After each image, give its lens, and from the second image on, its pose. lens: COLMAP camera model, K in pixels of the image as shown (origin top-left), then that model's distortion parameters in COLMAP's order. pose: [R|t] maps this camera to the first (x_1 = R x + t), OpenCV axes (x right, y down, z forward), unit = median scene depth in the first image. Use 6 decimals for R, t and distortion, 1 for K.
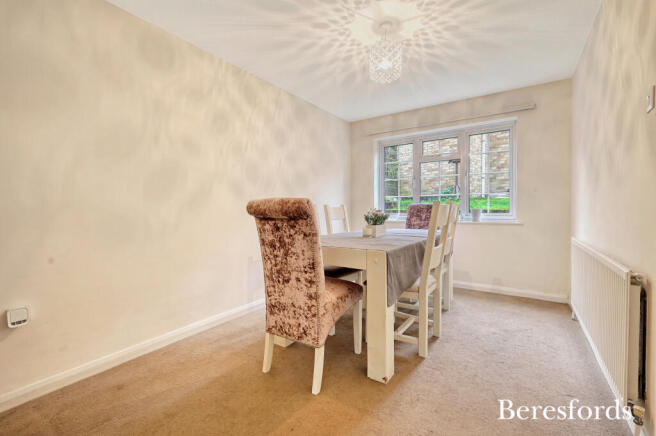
lens RADIAL K [[285.2, 0, 331.3], [0, 285.2, 214.4], [0, 0, 1]] dist [-0.000446, -0.000315]
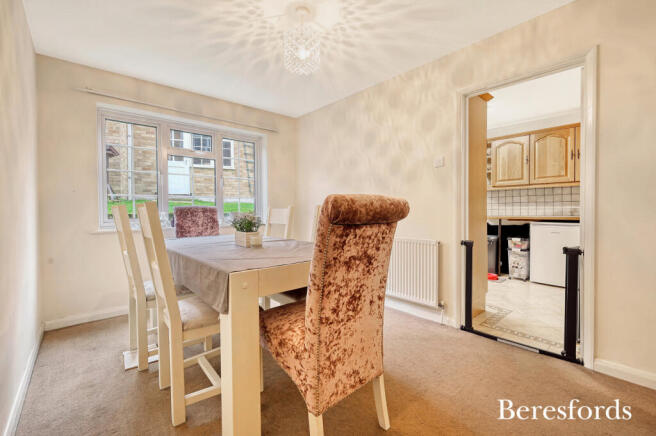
lens RADIAL K [[285.2, 0, 331.4], [0, 285.2, 217.8], [0, 0, 1]] dist [-0.000446, -0.000315]
pose [[0.240646, -0.019552, 0.970416, -0.397740], [0.020965, 0.999669, 0.014942, -0.007454], [-0.970387, 0.016749, 0.240976, 0.407289]]
